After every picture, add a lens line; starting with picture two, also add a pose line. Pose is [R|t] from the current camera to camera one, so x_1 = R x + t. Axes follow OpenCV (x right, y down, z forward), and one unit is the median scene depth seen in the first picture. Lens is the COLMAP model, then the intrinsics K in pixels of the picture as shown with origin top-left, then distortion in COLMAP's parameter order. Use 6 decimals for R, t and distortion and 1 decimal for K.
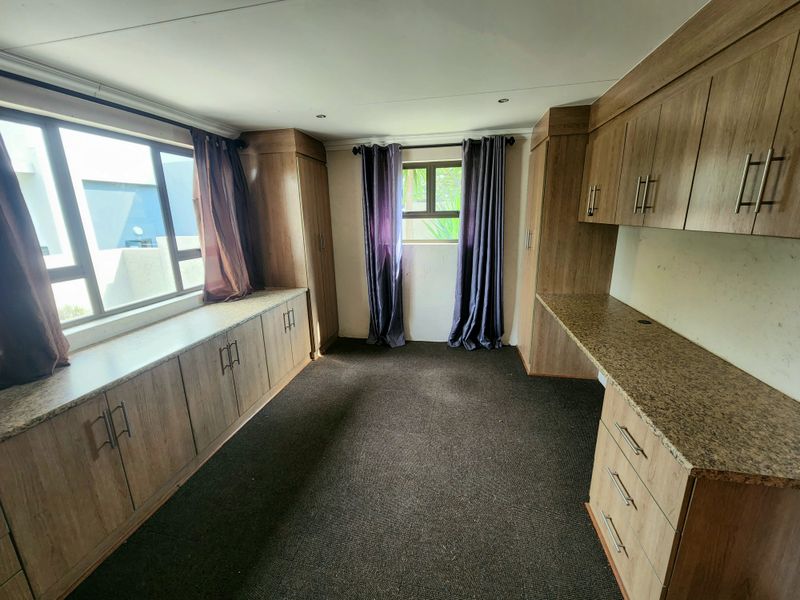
lens RADIAL K [[327.7, 0, 399.3], [0, 327.7, 299.0], [0, 0, 1]] dist [-0.000076, 0.000066]
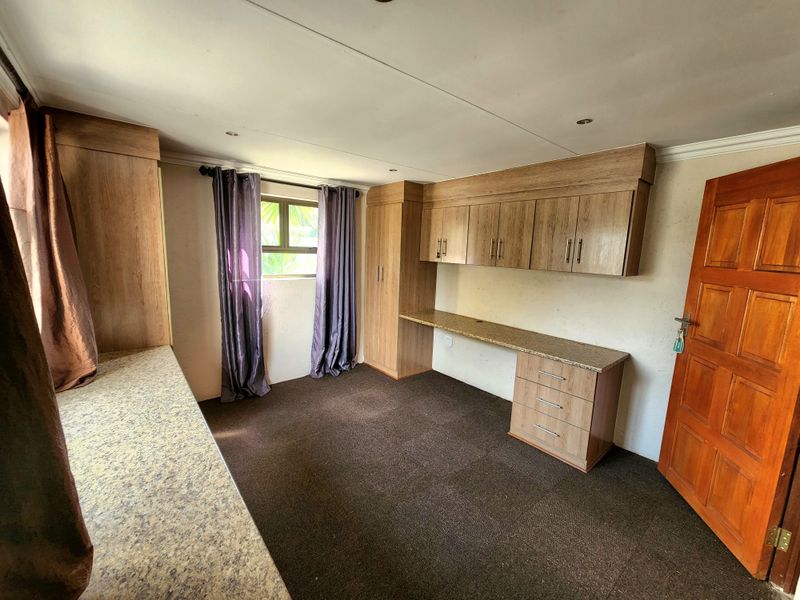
lens RADIAL K [[327.7, 0, 399.3], [0, 327.7, 299.0], [0, 0, 1]] dist [-0.000076, 0.000066]
pose [[0.633155, -0.076932, 0.770193, -0.479622], [0.146899, 0.988907, -0.021983, -0.040676], [-0.759958, 0.127059, 0.637432, 0.137779]]
